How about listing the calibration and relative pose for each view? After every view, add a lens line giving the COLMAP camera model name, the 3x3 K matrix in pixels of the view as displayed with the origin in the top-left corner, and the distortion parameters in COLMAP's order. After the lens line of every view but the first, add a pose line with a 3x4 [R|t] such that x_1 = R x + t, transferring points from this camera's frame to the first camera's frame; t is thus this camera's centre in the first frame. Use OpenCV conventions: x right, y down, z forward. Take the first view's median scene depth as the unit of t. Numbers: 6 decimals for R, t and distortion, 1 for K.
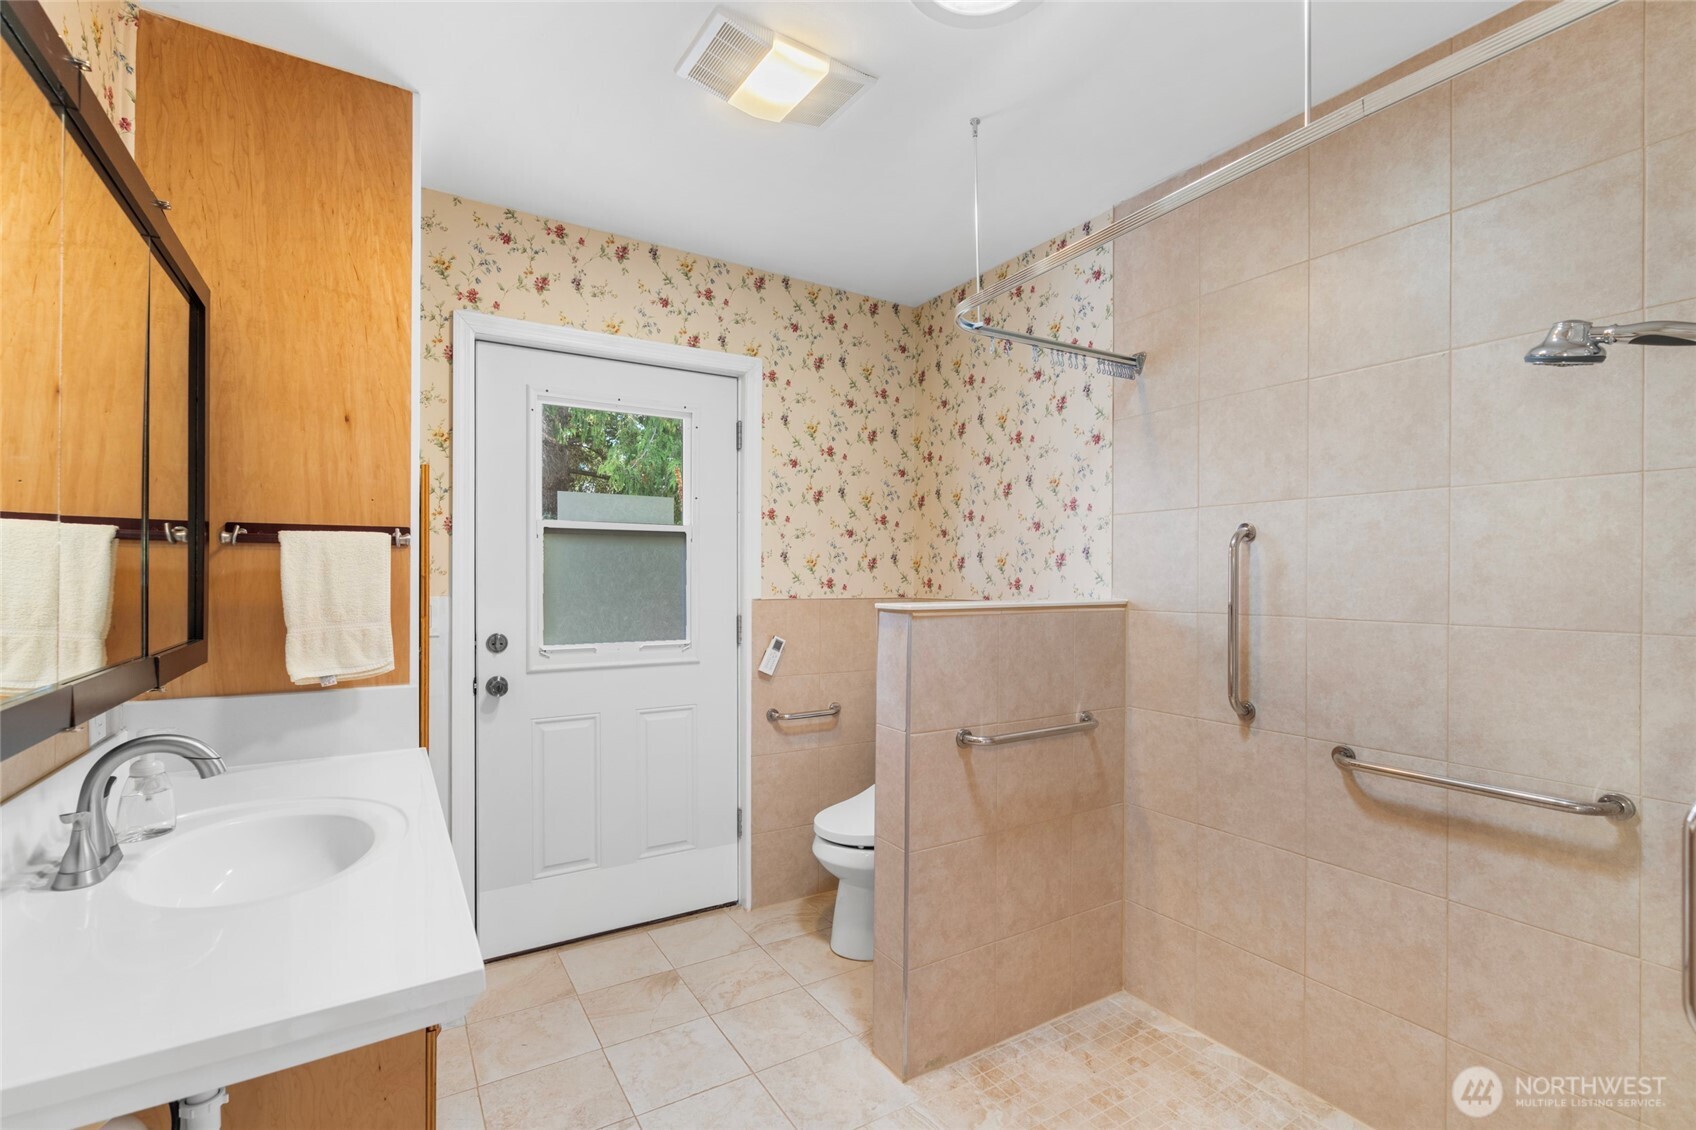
lens RADIAL K [[769.8, 0, 854.1], [0, 769.8, 577.3], [0, 0, 1]] dist [-0.002063, 0.000176]
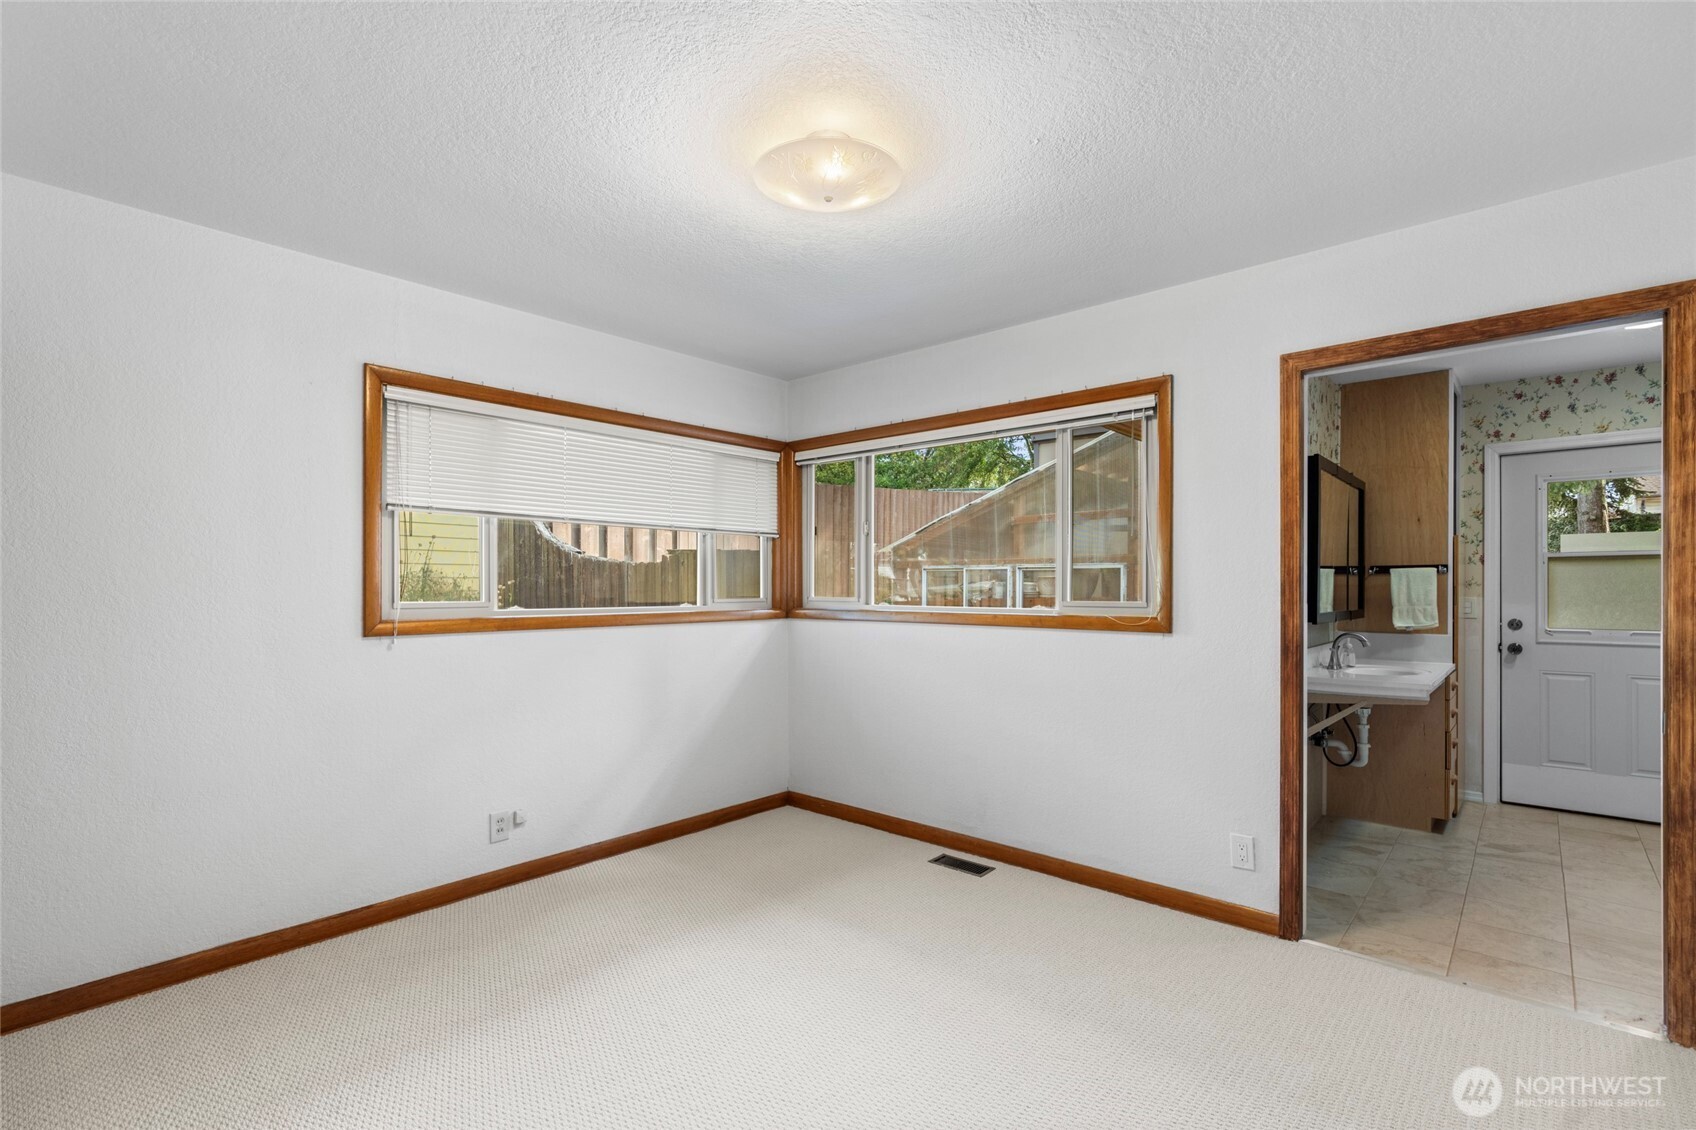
lens RADIAL K [[780.8, 0, 844.6], [0, 780.8, 585.0], [0, 0, 1]] dist [-0.002874, 0.000944]
pose [[0.281073, -0.003067, -0.959682, 1.113259], [-0.002554, 0.999989, -0.003944, 0.008039], [0.959683, 0.003559, 0.281062, -1.329862]]
